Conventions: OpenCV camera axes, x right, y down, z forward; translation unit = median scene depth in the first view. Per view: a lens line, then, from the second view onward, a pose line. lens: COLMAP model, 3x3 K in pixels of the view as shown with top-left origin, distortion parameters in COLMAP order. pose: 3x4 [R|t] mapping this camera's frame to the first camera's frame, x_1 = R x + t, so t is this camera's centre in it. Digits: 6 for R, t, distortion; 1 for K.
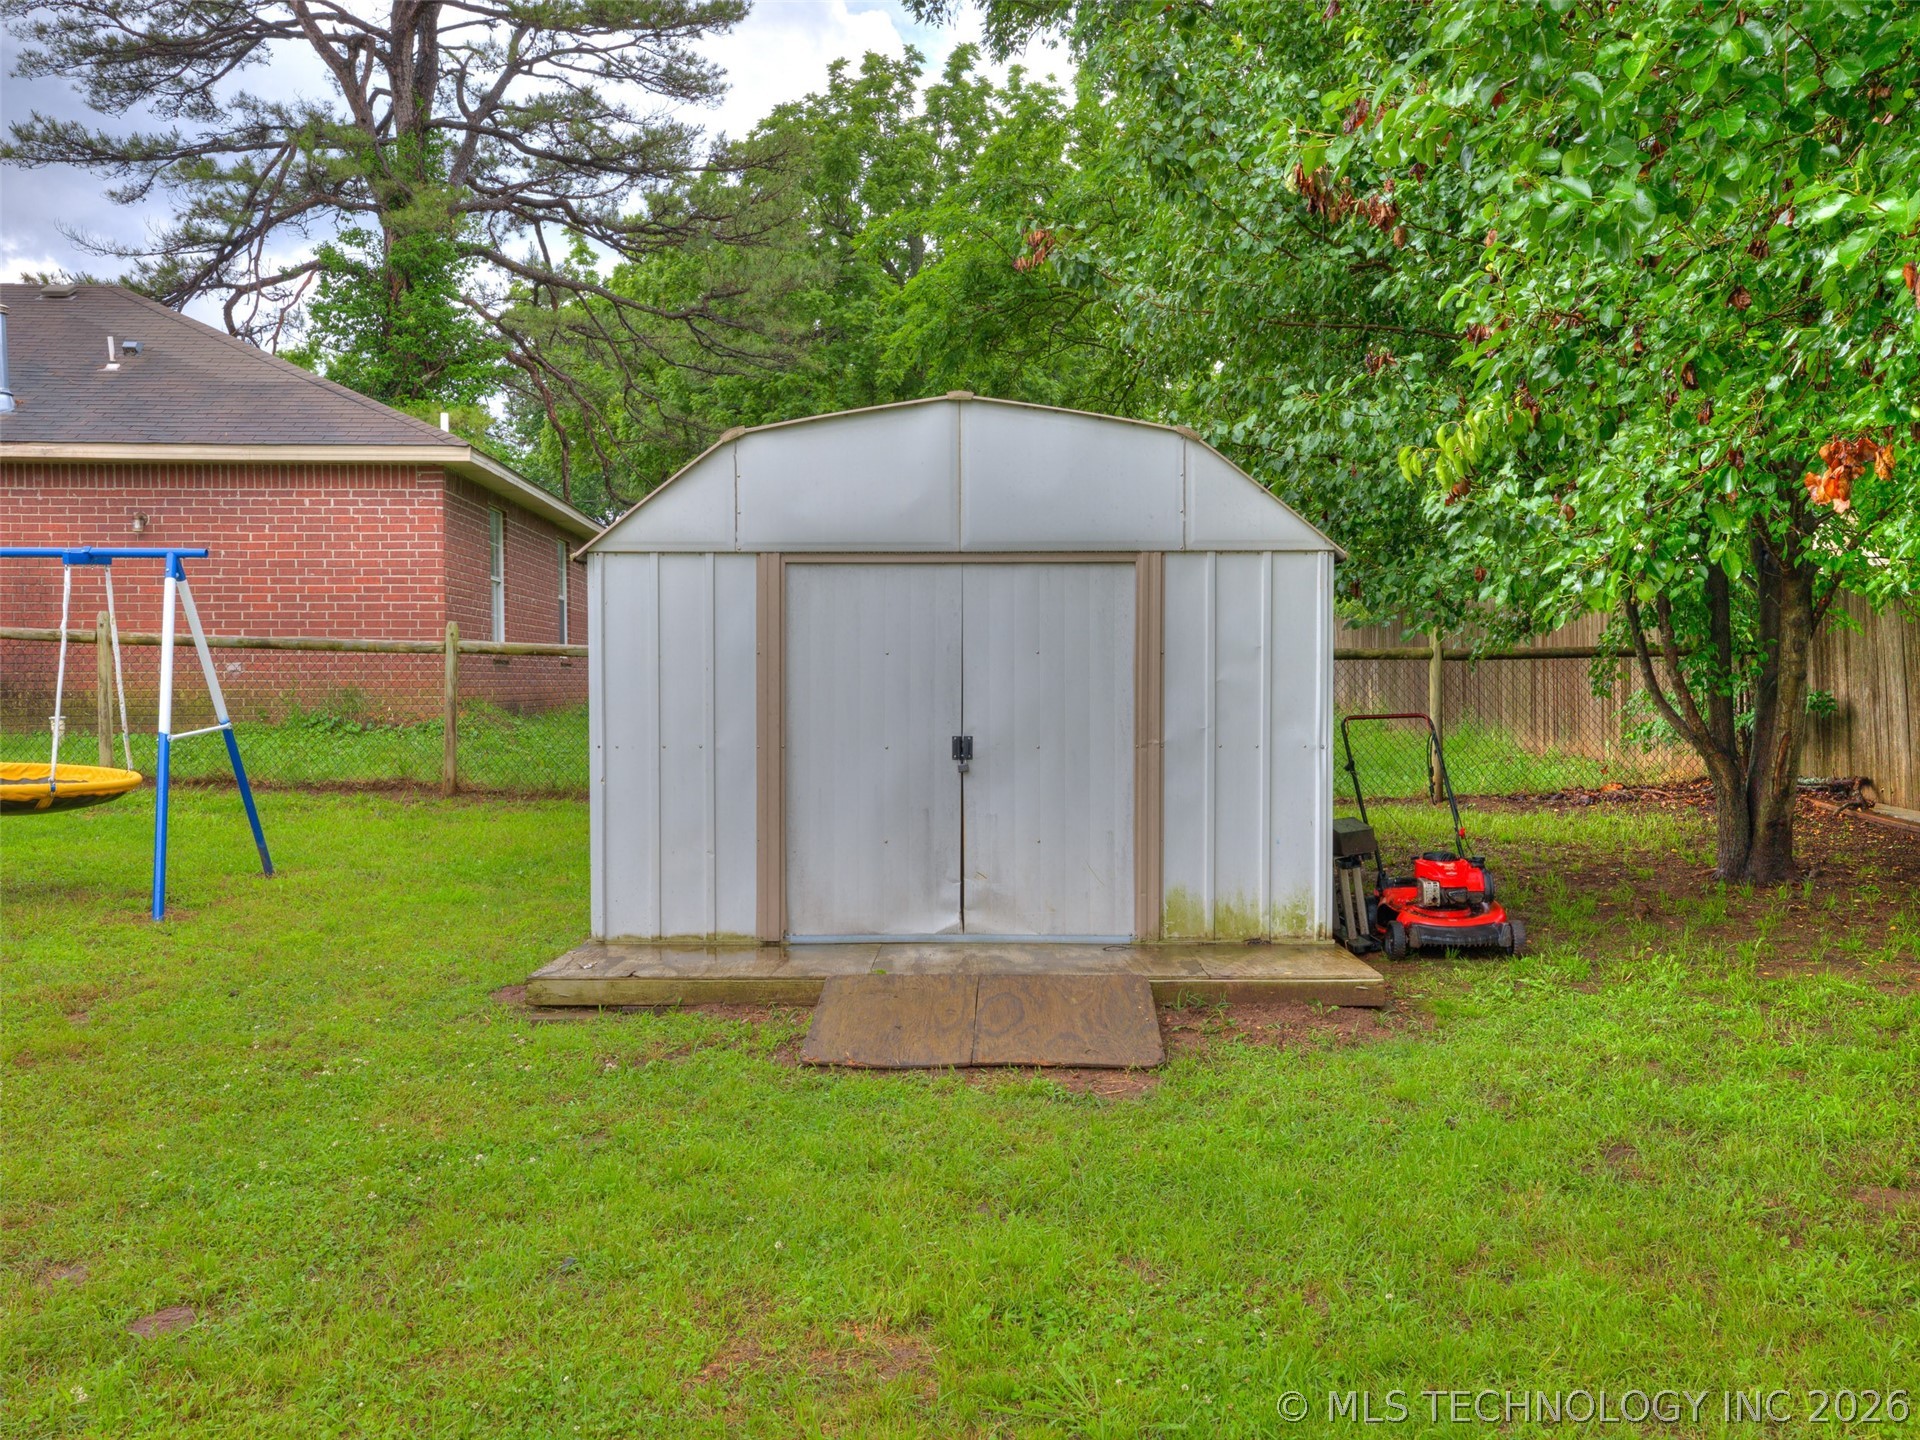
lens RADIAL K [[1877.1, 0, 960.0], [0, 1877.1, 720.0], [0, 0, 1]] dist [0.015626, 0.114159]
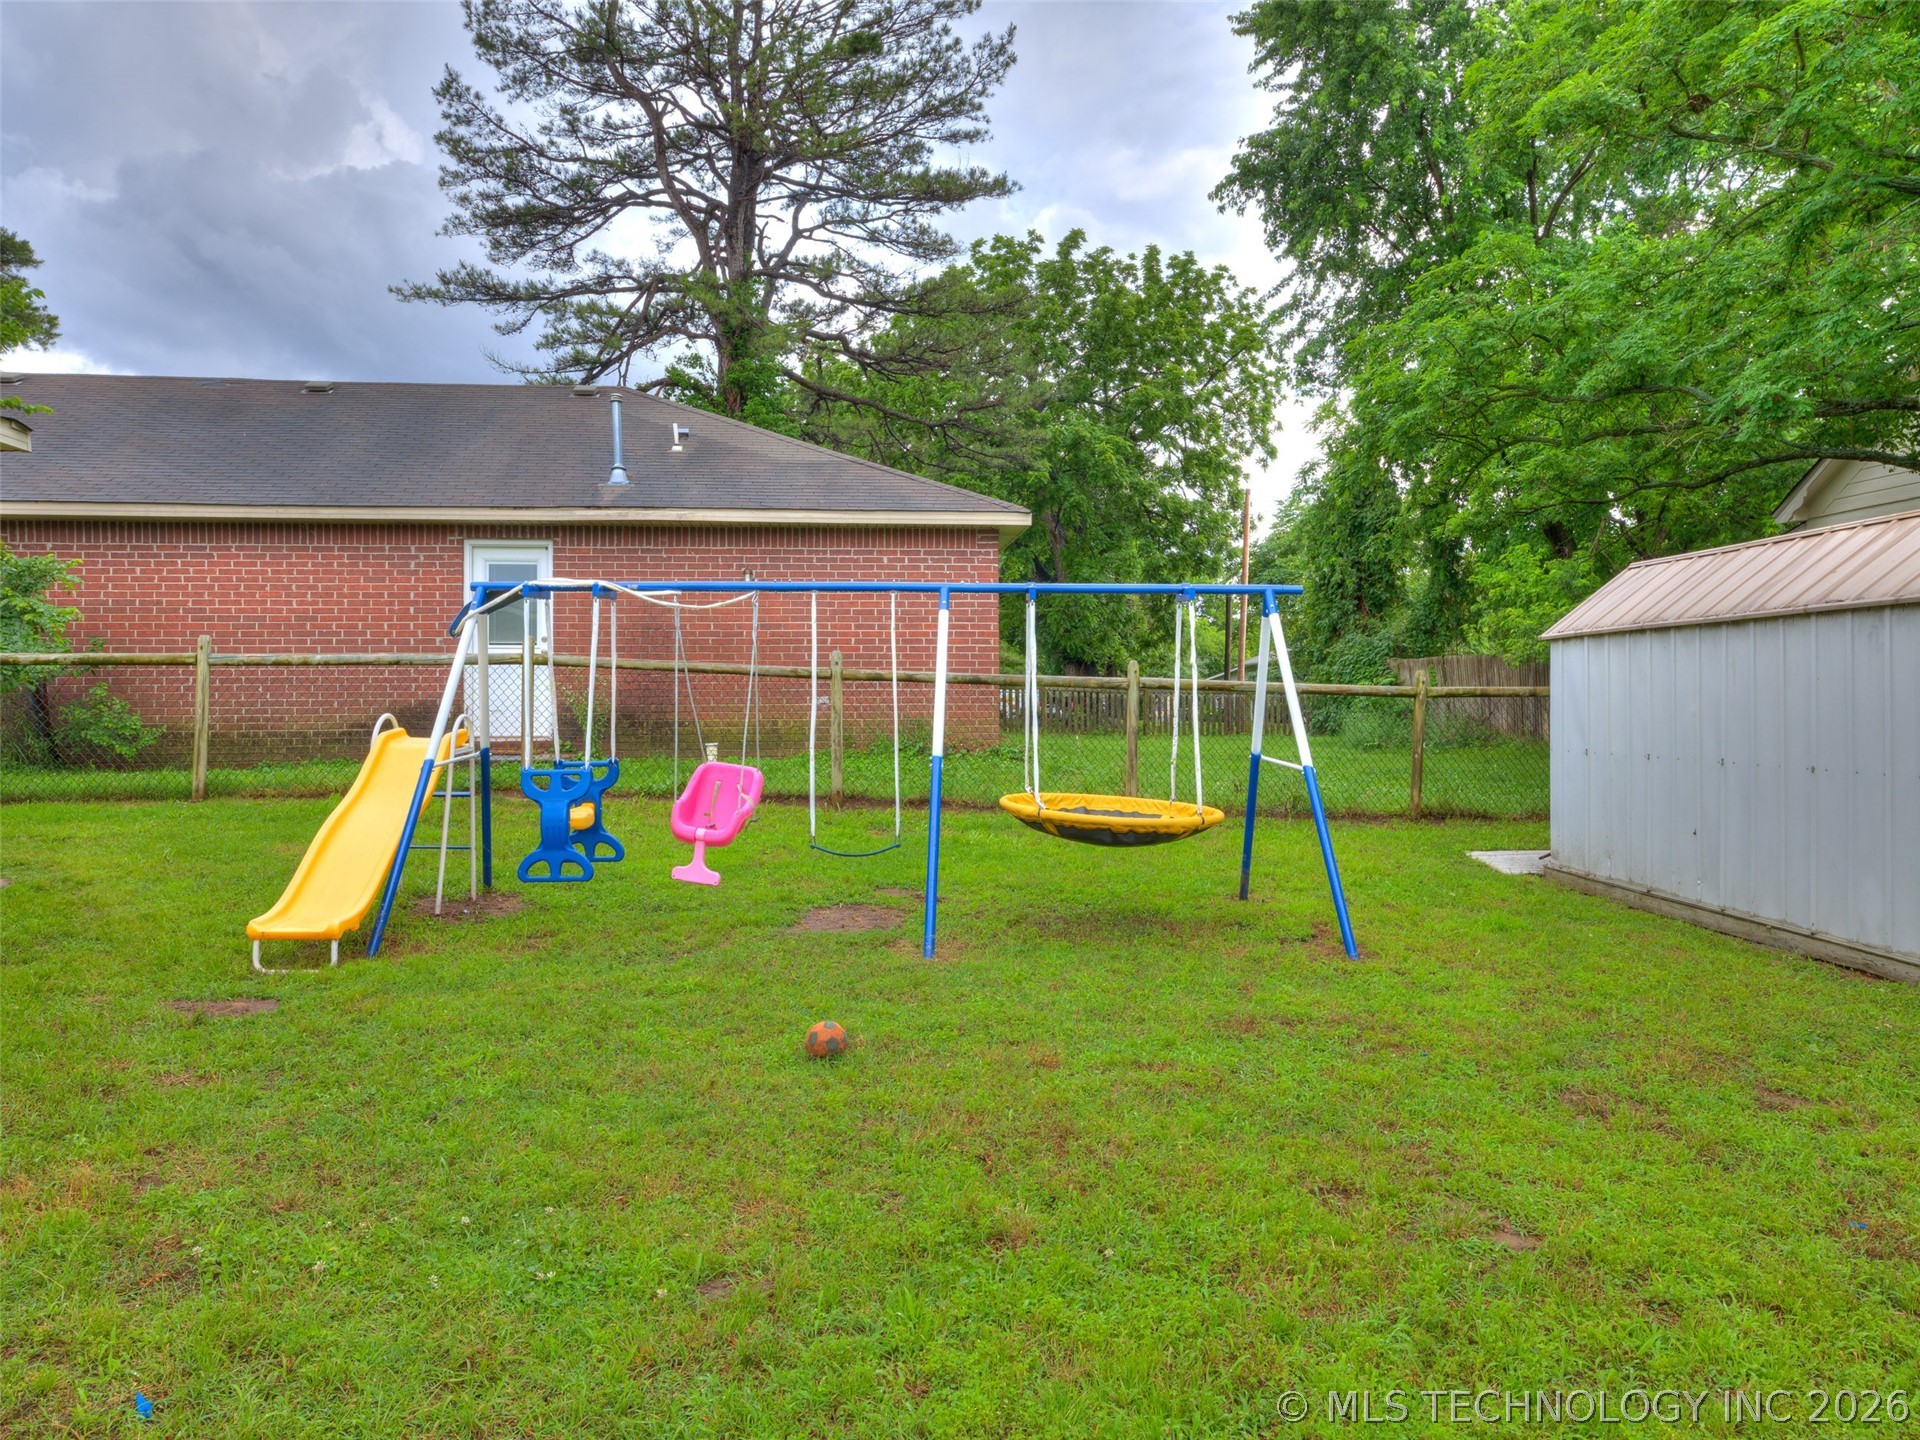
lens RADIAL K [[1366.9, 0, 966.9], [0, 1366.9, 708.1], [0, 0, 1]] dist [0.006523, 0.004226]
pose [[0.998905, 0.001658, 0.046754, -0.181757], [-0.000609, 0.999748, -0.022434, -0.002250], [-0.046780, 0.022381, 0.998654, 0.081079]]
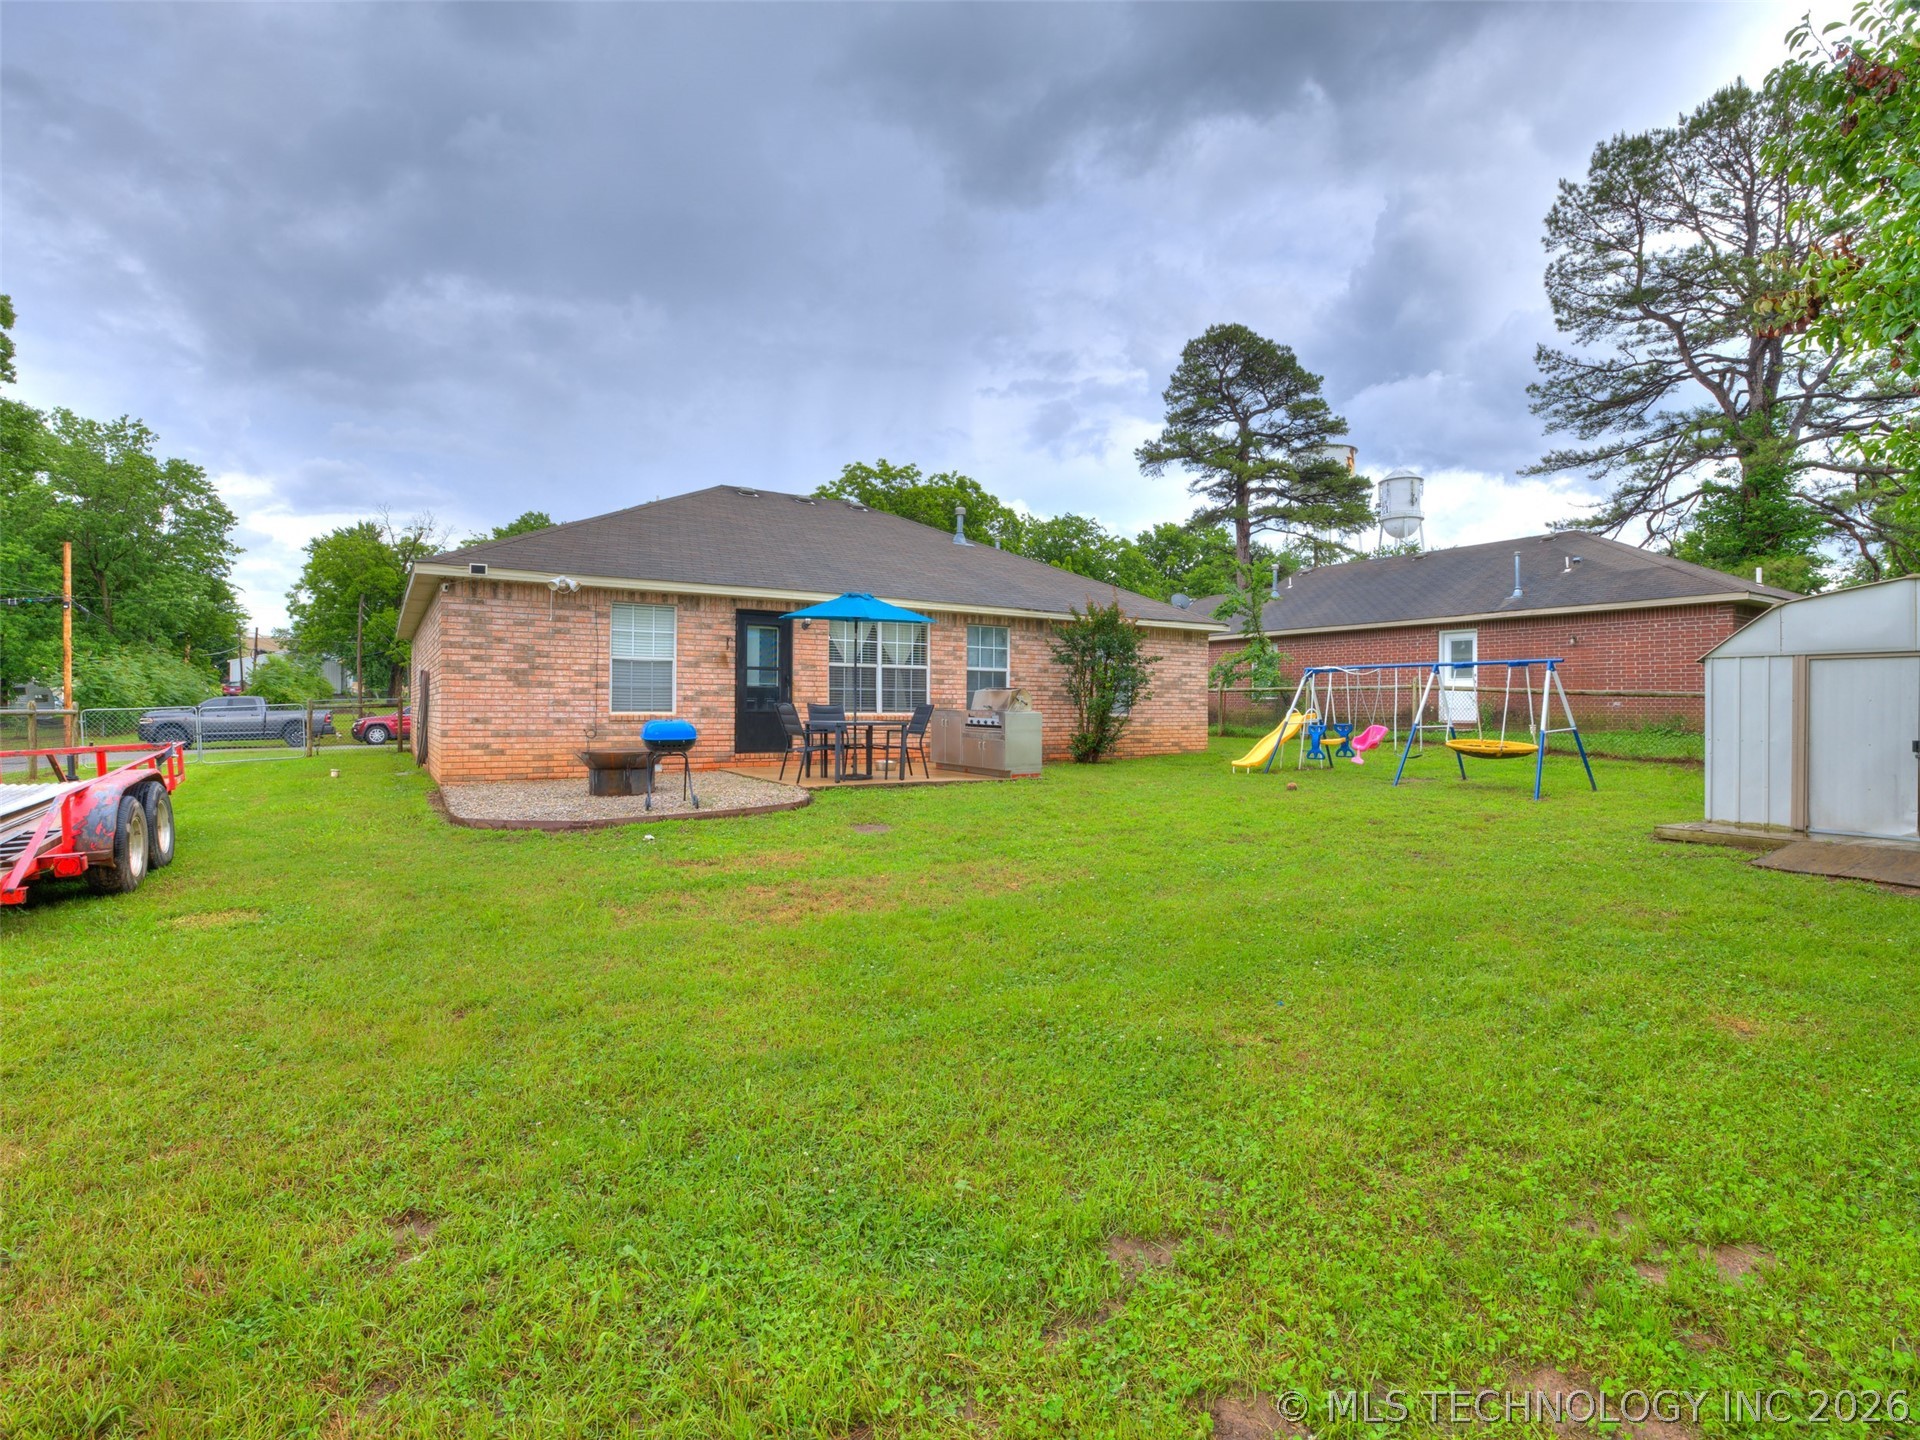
lens RADIAL K [[910.3, 0, 936.6], [0, 910.3, 714.7], [0, 0, 1]] dist [-0.039644, 0.001223]
pose [[0.476561, 0.012900, -0.879047, 0.076431], [-0.024818, 0.999691, 0.001216, 0.001304], [0.878791, 0.021236, 0.476734, -0.094072]]
